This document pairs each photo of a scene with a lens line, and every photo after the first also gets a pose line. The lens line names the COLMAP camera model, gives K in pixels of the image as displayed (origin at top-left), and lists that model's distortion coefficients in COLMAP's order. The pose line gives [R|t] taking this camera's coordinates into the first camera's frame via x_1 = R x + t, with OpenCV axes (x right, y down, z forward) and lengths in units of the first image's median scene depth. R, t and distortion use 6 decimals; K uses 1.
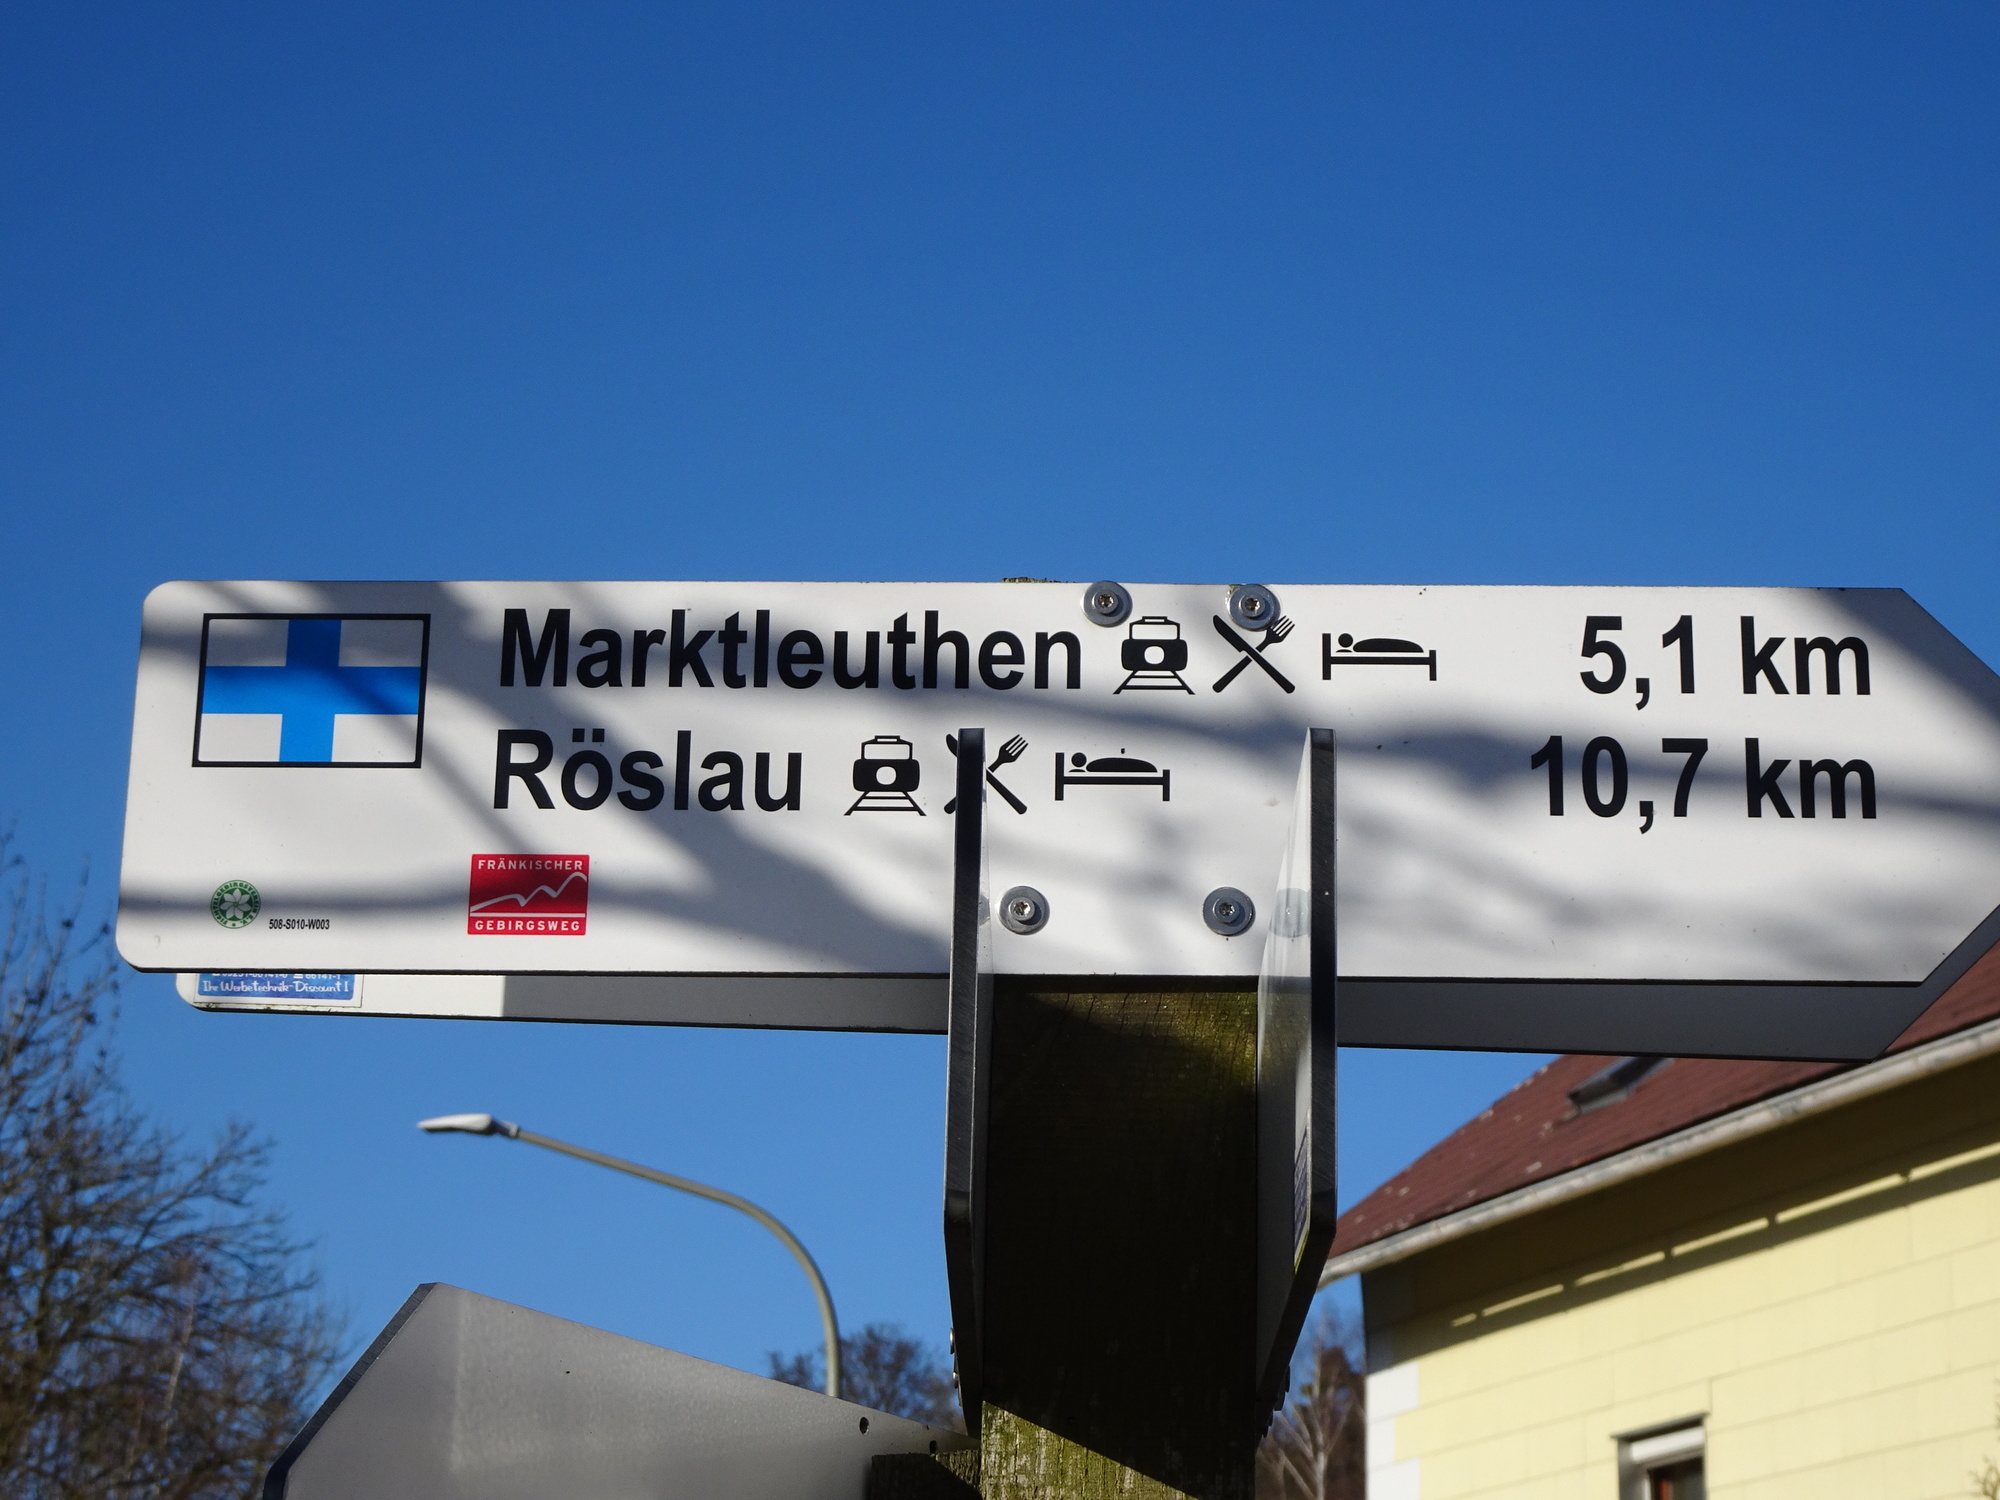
lens RADIAL K [[4201.2, 0, 1004.1], [0, 4201.2, 694.6], [0, 0, 1]] dist [-0.026540, 0.370784]
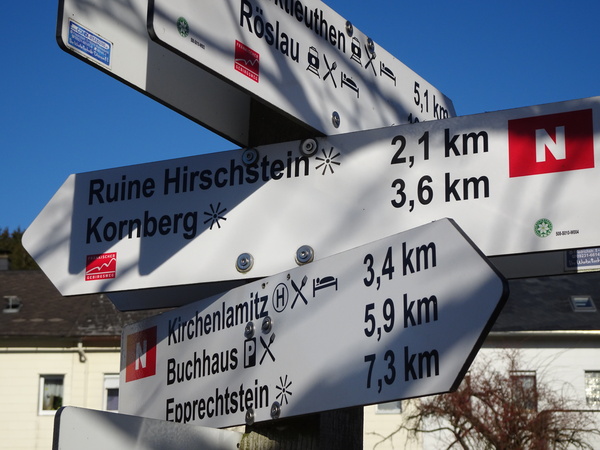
lens RADIAL K [[1260.4, 0, 301.2], [0, 1260.4, 208.4], [0, 0, 1]] dist [-0.026540, 0.370784]
pose [[0.472152, 0.218455, 0.854020, -0.754682], [-0.280557, 0.955670, -0.089348, 0.197222], [-0.835680, -0.197415, 0.512510, 0.536954]]
